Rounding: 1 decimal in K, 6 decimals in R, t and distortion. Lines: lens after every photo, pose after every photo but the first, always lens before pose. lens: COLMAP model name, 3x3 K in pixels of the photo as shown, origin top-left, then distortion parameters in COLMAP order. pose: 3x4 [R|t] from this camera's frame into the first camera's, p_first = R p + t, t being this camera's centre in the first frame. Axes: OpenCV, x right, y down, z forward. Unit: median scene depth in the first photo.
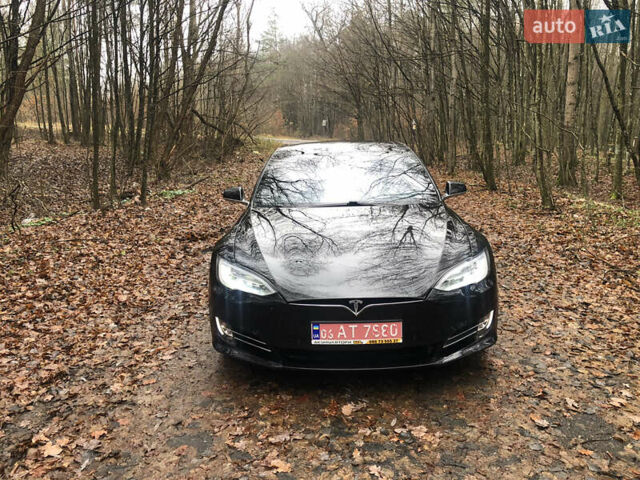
lens RADIAL K [[513.6, 0, 322.6], [0, 513.6, 243.9], [0, 0, 1]] dist [0.022823, -0.008939]
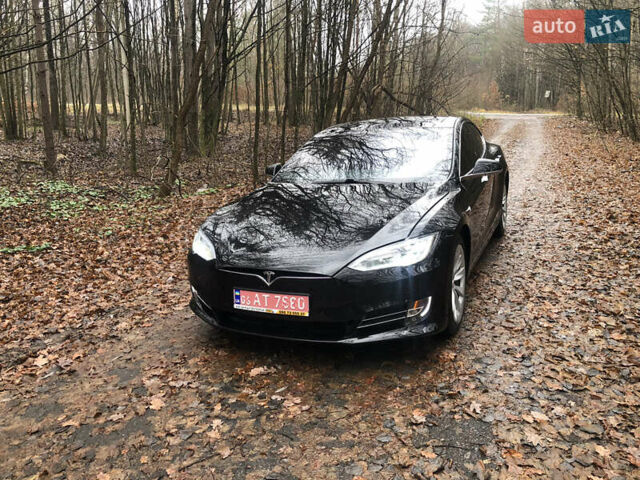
lens RADIAL K [[513.6, 0, 318.8], [0, 513.6, 234.0], [0, 0, 1]] dist [0.022823, -0.008939]
pose [[0.915705, 0.065187, -0.396529, 0.566689], [-0.055156, 0.997804, 0.036663, -0.010741], [0.398048, -0.011702, 0.917290, 0.072620]]
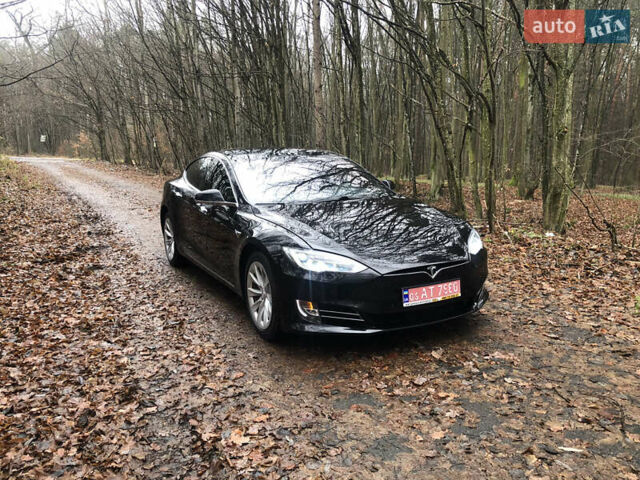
lens RADIAL K [[513.6, 0, 322.5], [0, 513.6, 238.4], [0, 0, 1]] dist [0.022823, -0.008939]
pose [[0.874699, -0.068127, 0.479855, -0.754947], [0.090621, 0.995600, -0.023839, 0.047492], [-0.476119, 0.064337, 0.877024, 0.025472]]
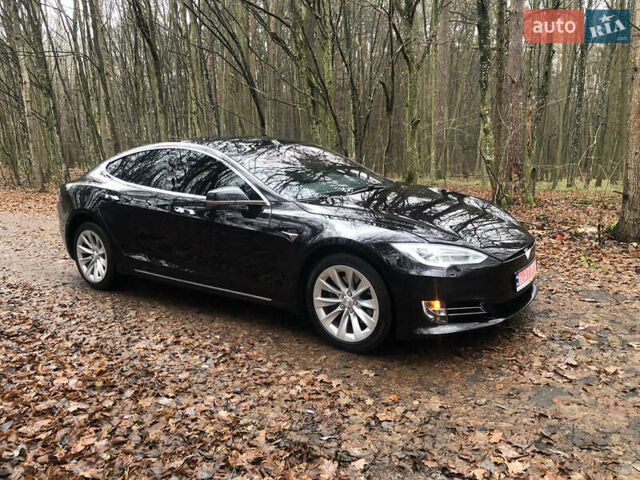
lens RADIAL K [[513.6, 0, 320.2], [0, 513.6, 244.7], [0, 0, 1]] dist [0.022823, -0.008939]
pose [[0.583714, -0.157529, 0.796531, -1.205174], [0.185984, 0.980858, 0.057690, -0.061245], [-0.790372, 0.114467, 0.601839, 0.637203]]
